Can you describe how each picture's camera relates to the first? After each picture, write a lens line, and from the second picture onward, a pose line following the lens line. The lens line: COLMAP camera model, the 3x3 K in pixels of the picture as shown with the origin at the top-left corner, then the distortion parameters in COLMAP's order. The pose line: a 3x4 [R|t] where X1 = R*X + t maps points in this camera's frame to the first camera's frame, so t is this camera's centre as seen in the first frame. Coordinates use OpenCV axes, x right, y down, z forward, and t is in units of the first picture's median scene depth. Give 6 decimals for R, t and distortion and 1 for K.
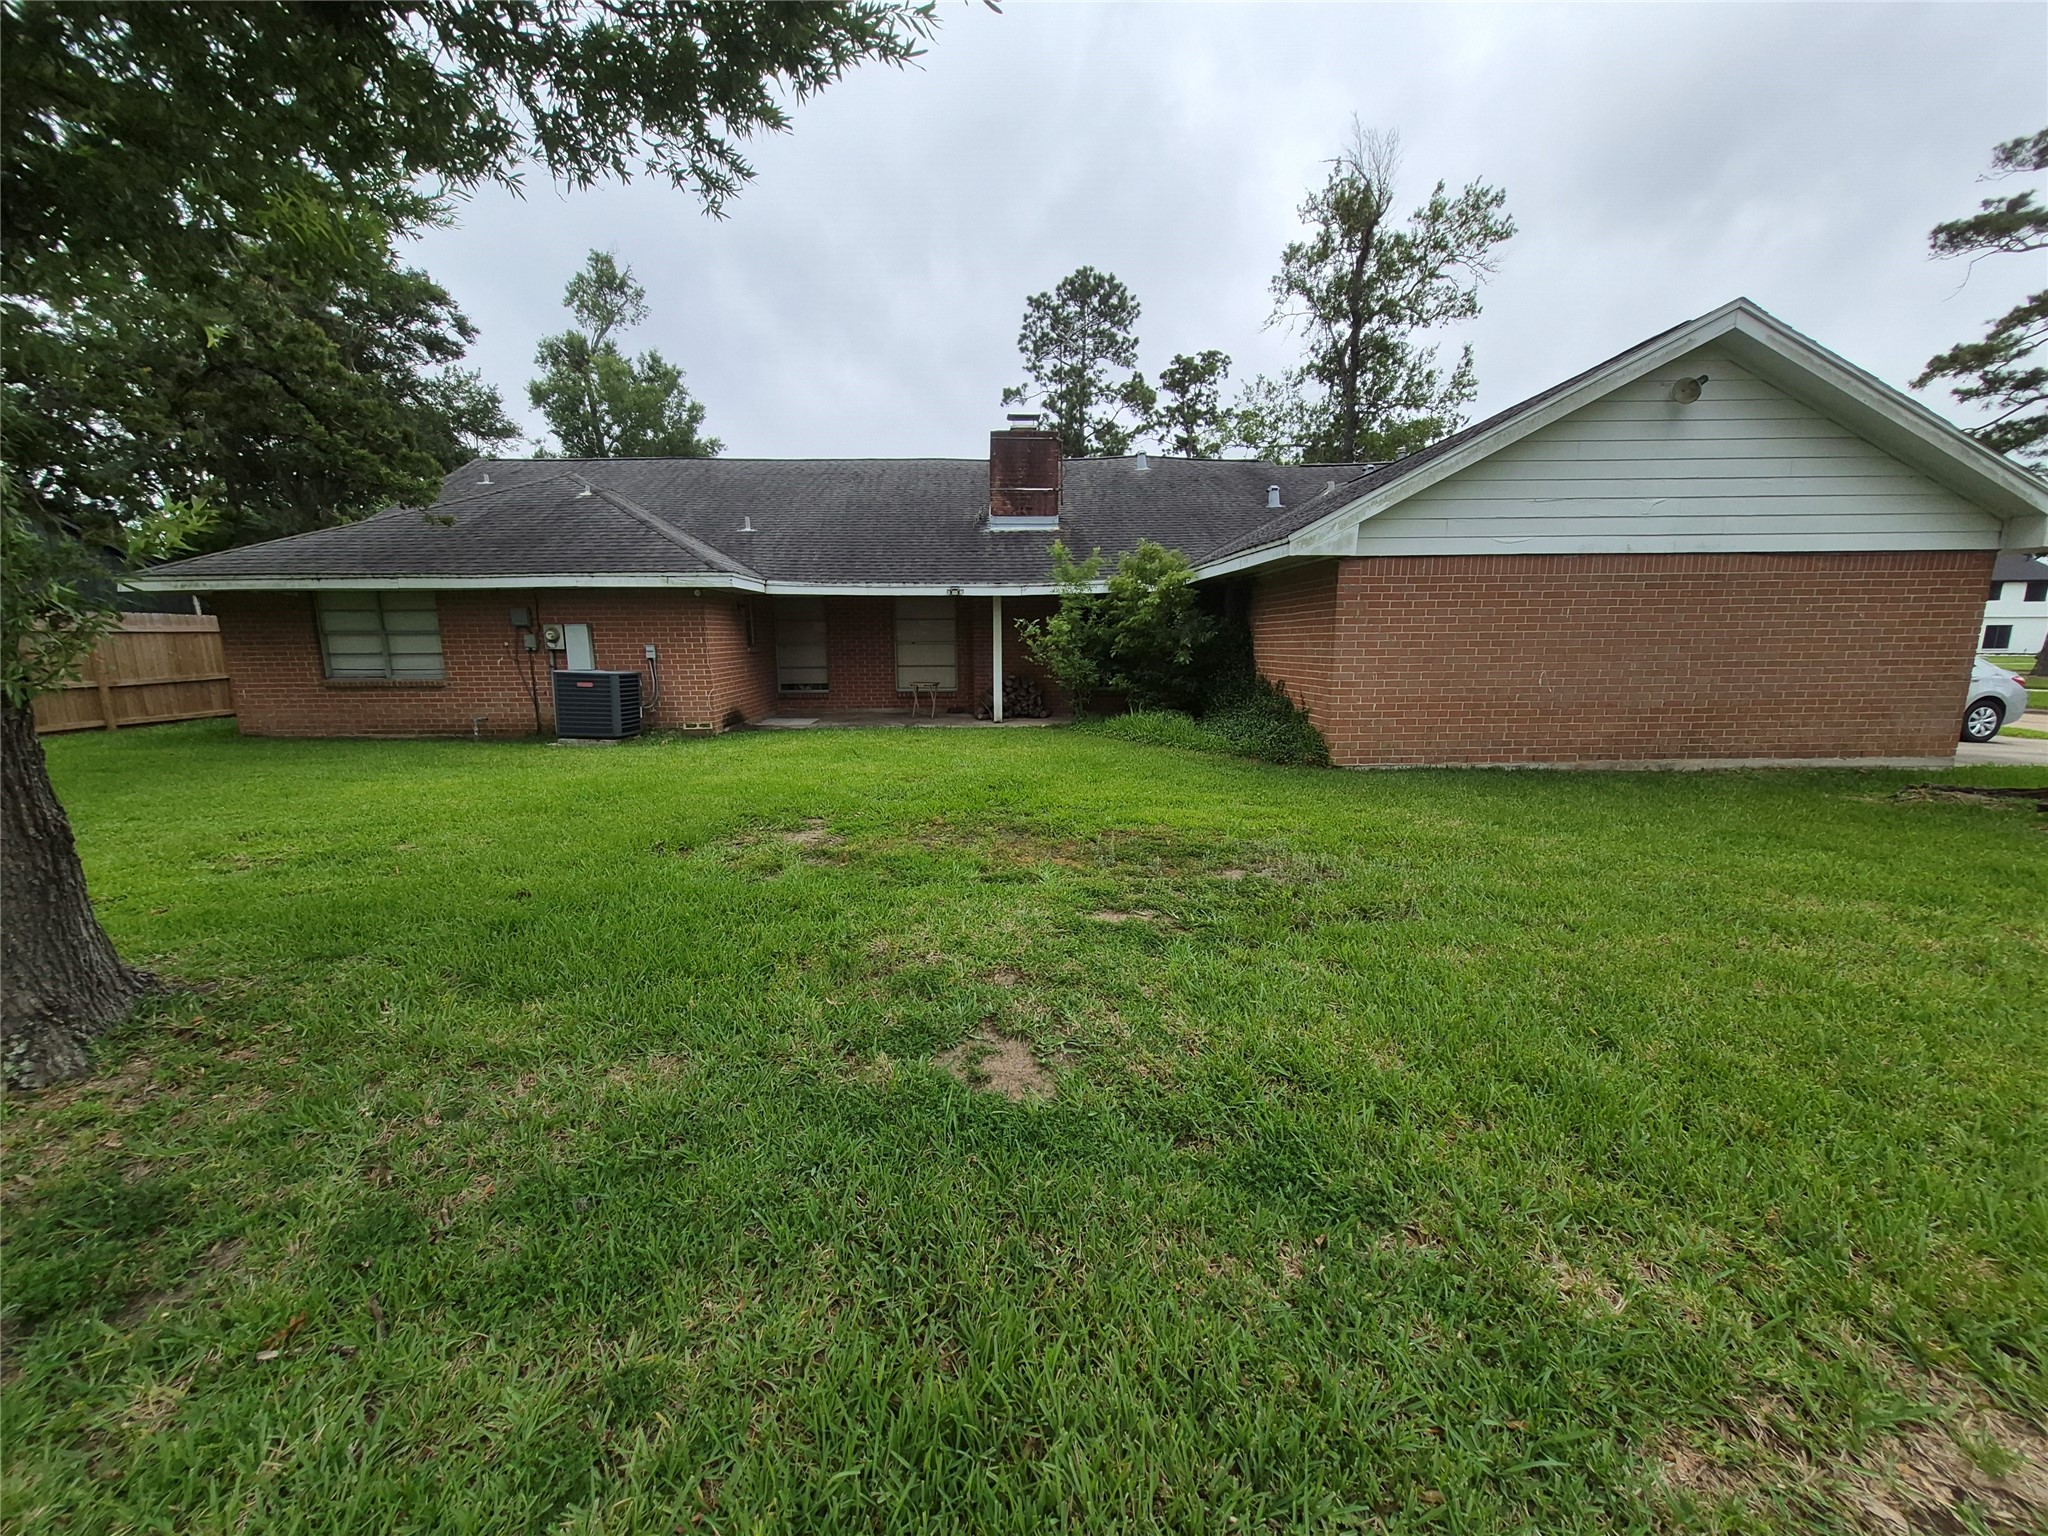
lens RADIAL K [[804.7, 0, 1017.7], [0, 804.7, 790.5], [0, 0, 1]] dist [-0.004966, -0.000423]
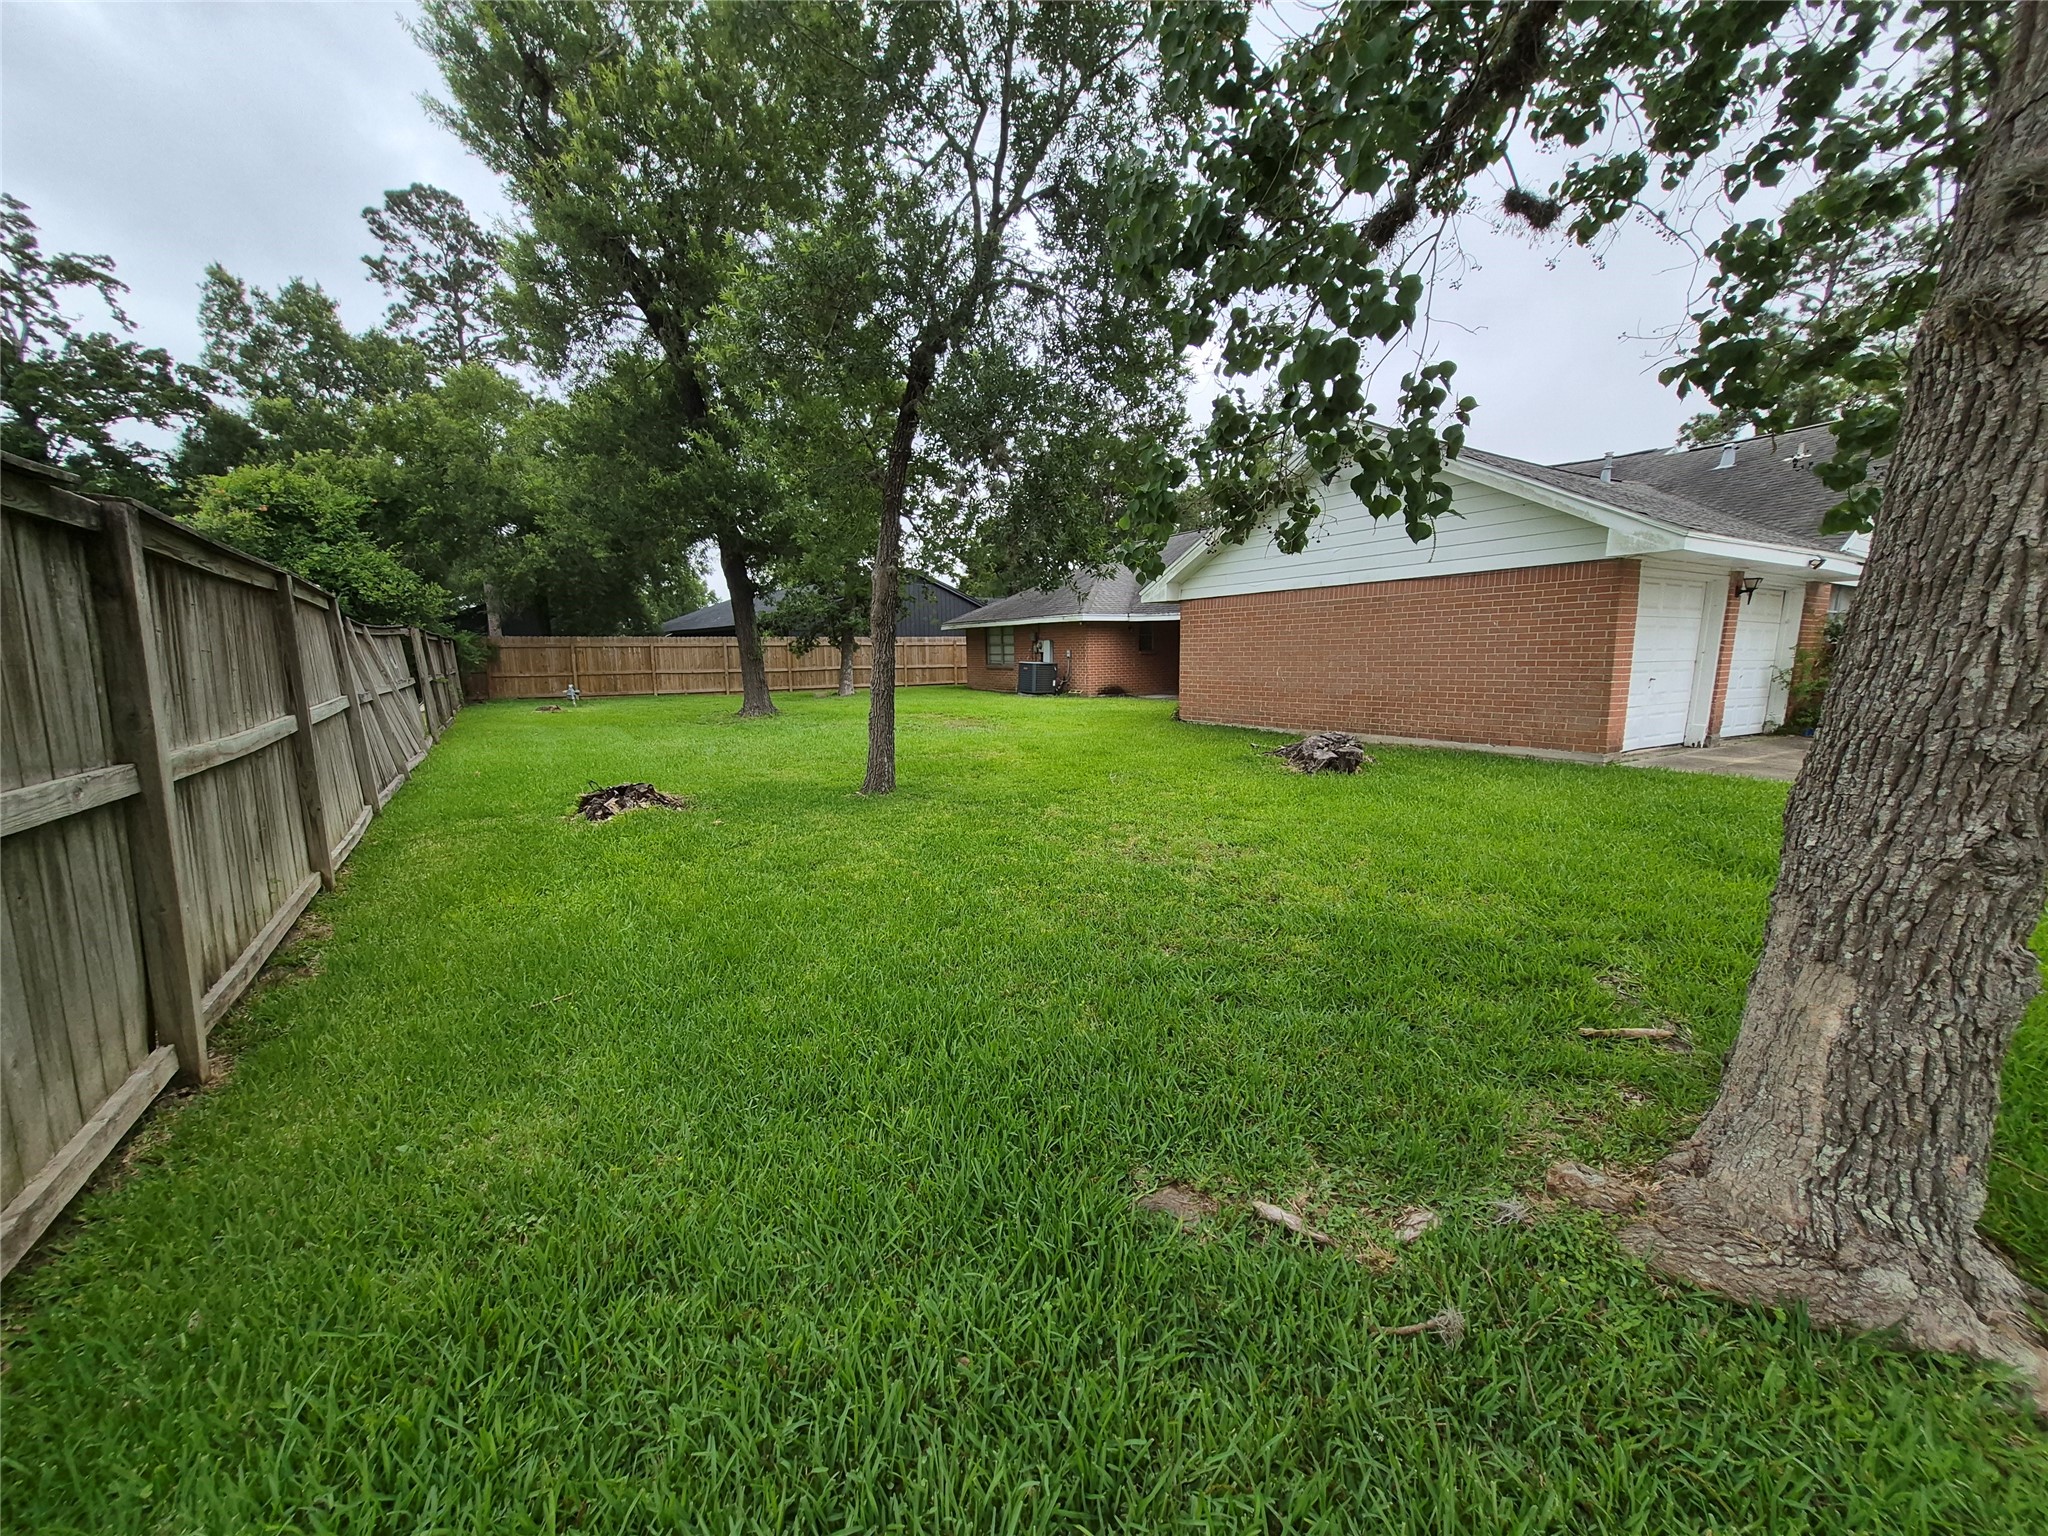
lens RADIAL K [[804.7, 0, 1017.7], [0, 804.7, 790.5], [0, 0, 1]] dist [-0.004966, -0.000423]
pose [[0.527963, 0.143392, -0.837075, 1.660810], [-0.143559, 0.986528, 0.078447, 0.032791], [0.837046, 0.078752, 0.541435, -0.212876]]
